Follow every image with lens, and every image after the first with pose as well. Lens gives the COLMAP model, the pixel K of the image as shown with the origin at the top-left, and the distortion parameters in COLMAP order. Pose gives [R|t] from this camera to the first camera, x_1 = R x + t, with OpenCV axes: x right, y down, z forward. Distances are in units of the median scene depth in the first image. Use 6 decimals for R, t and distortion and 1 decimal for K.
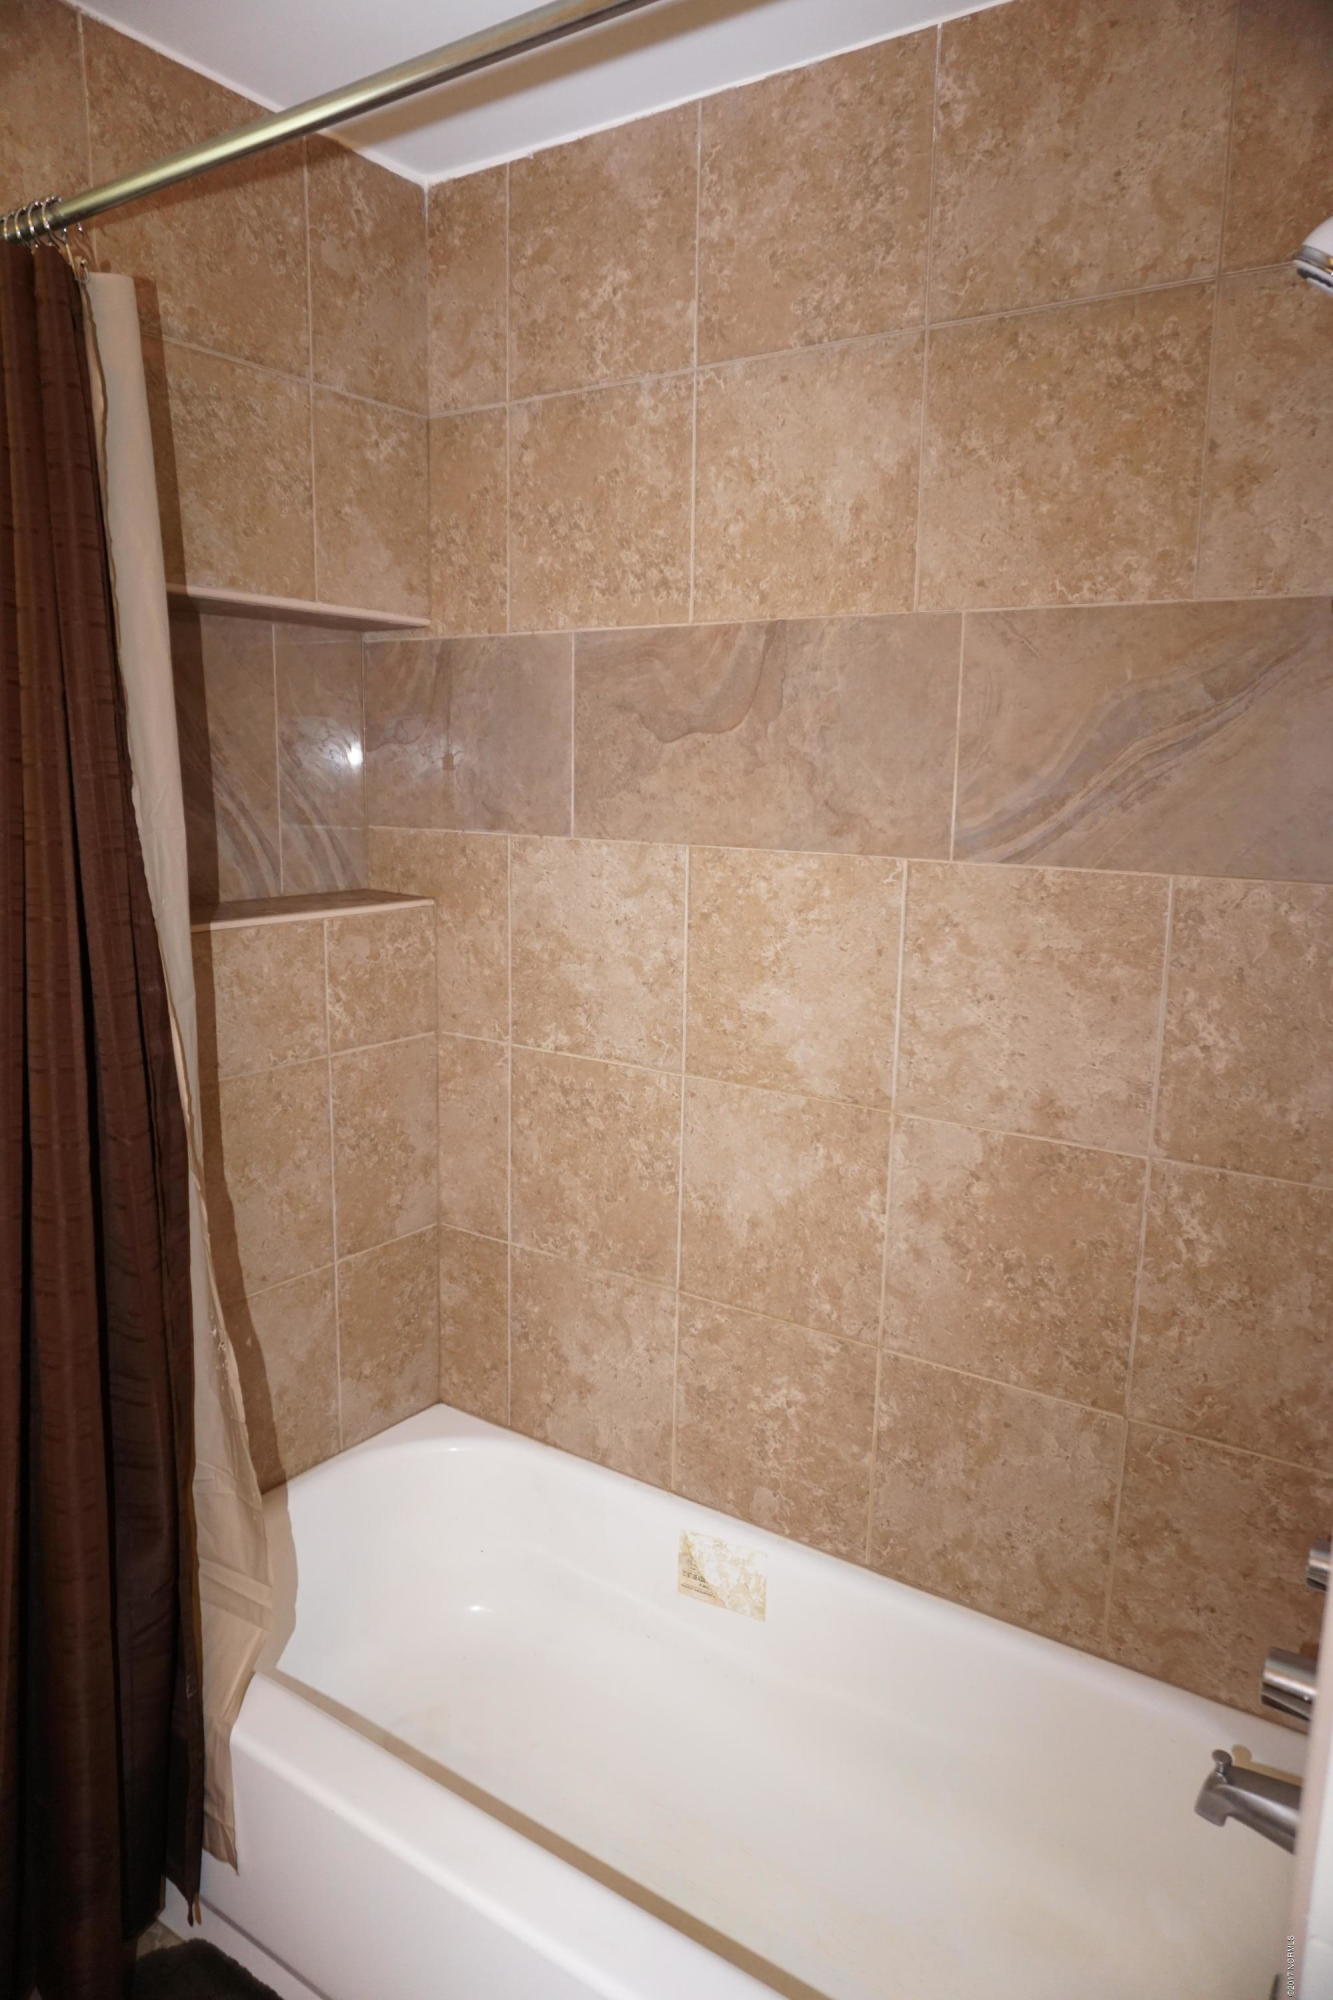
lens RADIAL K [[1329.0, 0, 654.4], [0, 1329.0, 1015.8], [0, 0, 1]] dist [-0.047710, 0.035422]
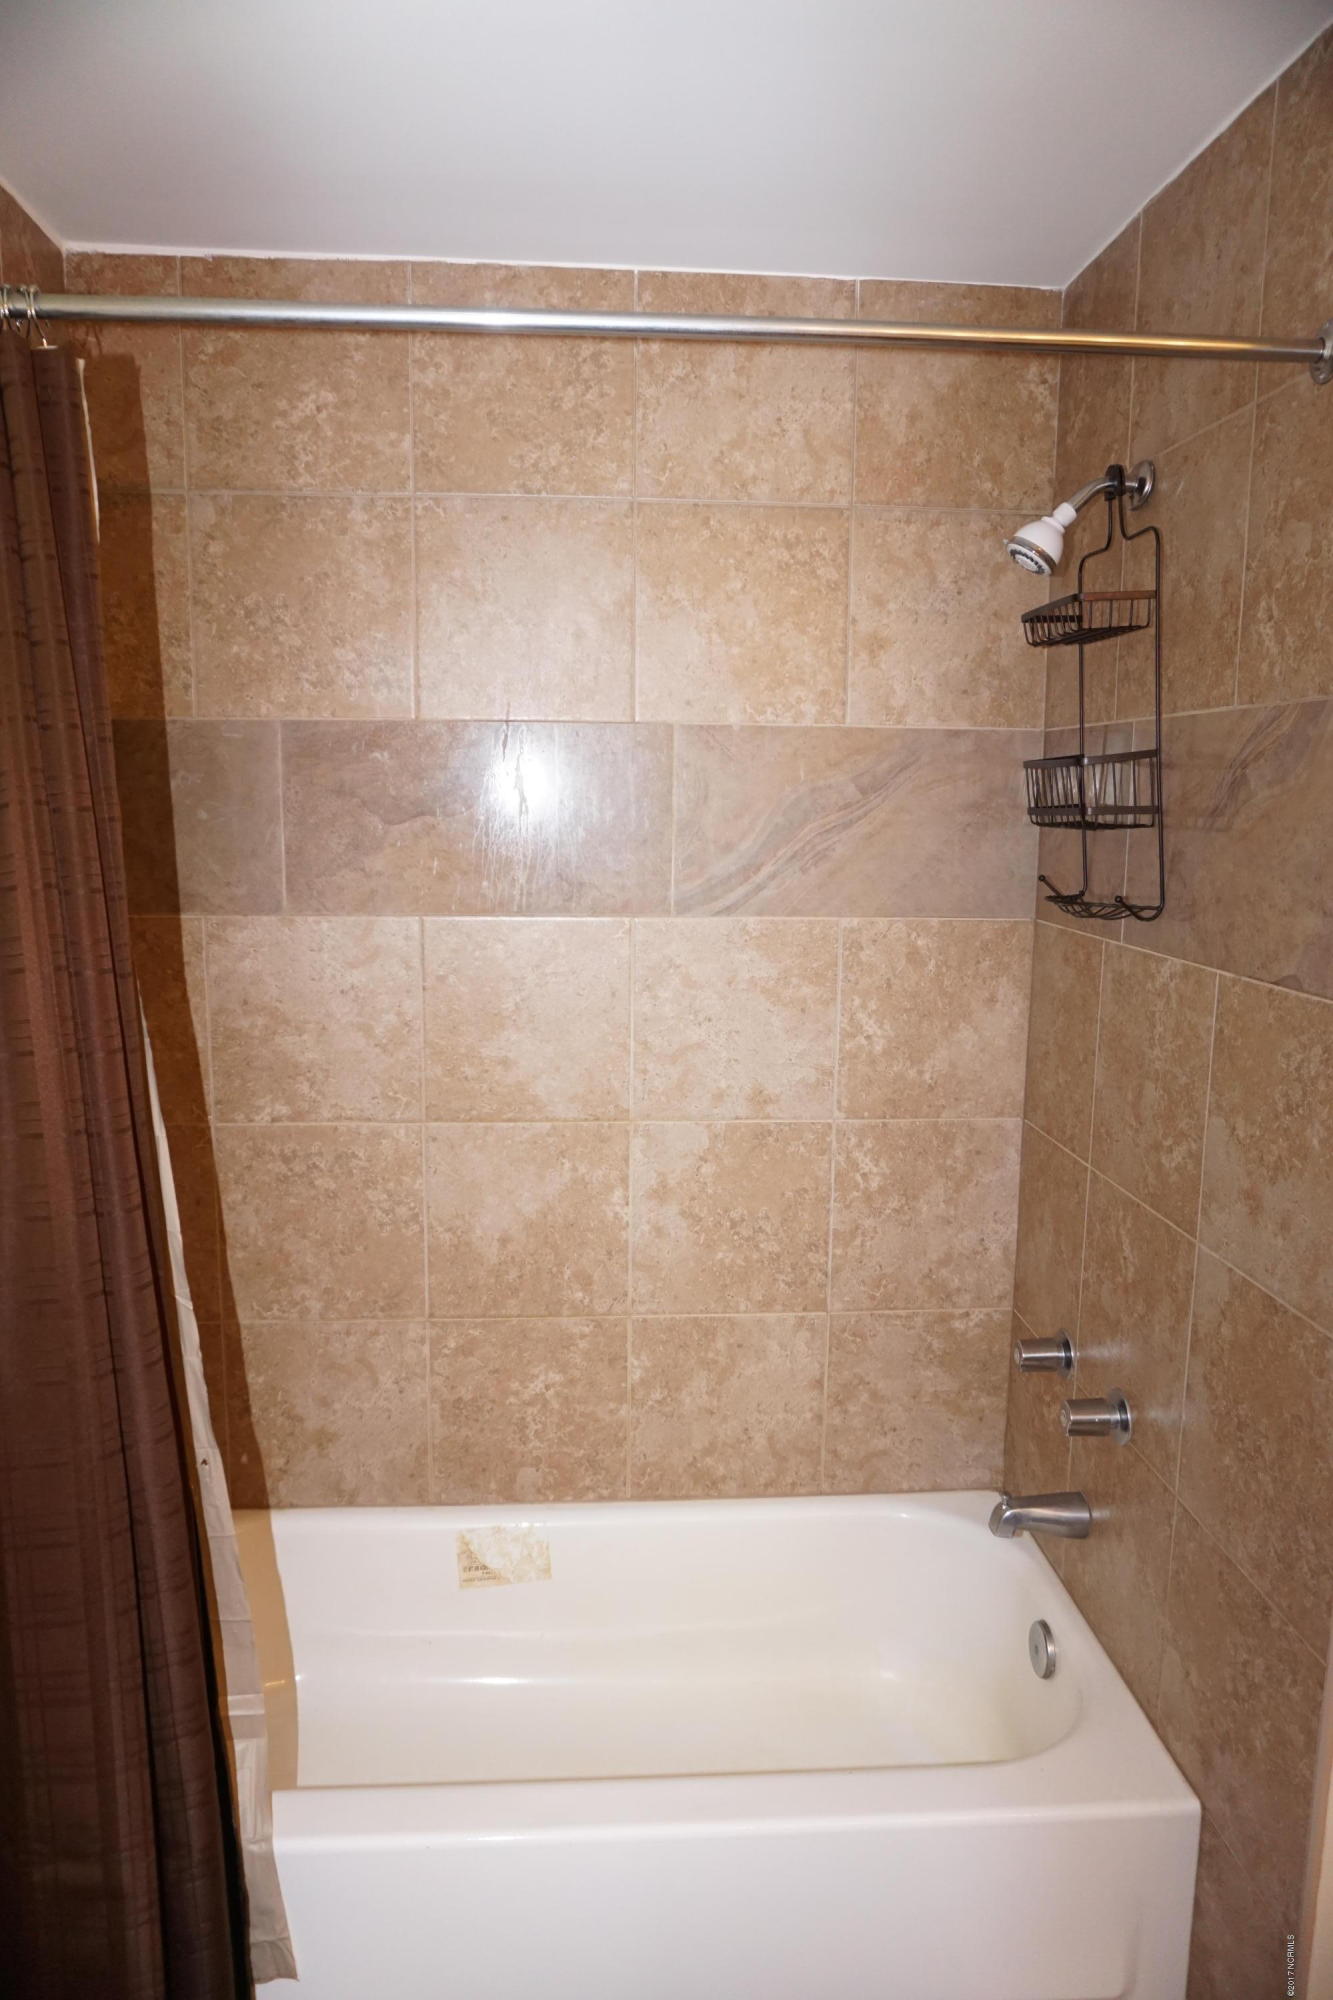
lens RADIAL K [[1329.0, 0, 654.4], [0, 1329.0, 1015.8], [0, 0, 1]] dist [-0.047710, 0.035422]
pose [[0.781304, -0.114560, 0.613547, -0.579847], [0.121528, 0.992120, 0.030490, -0.063337], [-0.612205, 0.050741, 0.789069, 0.008747]]
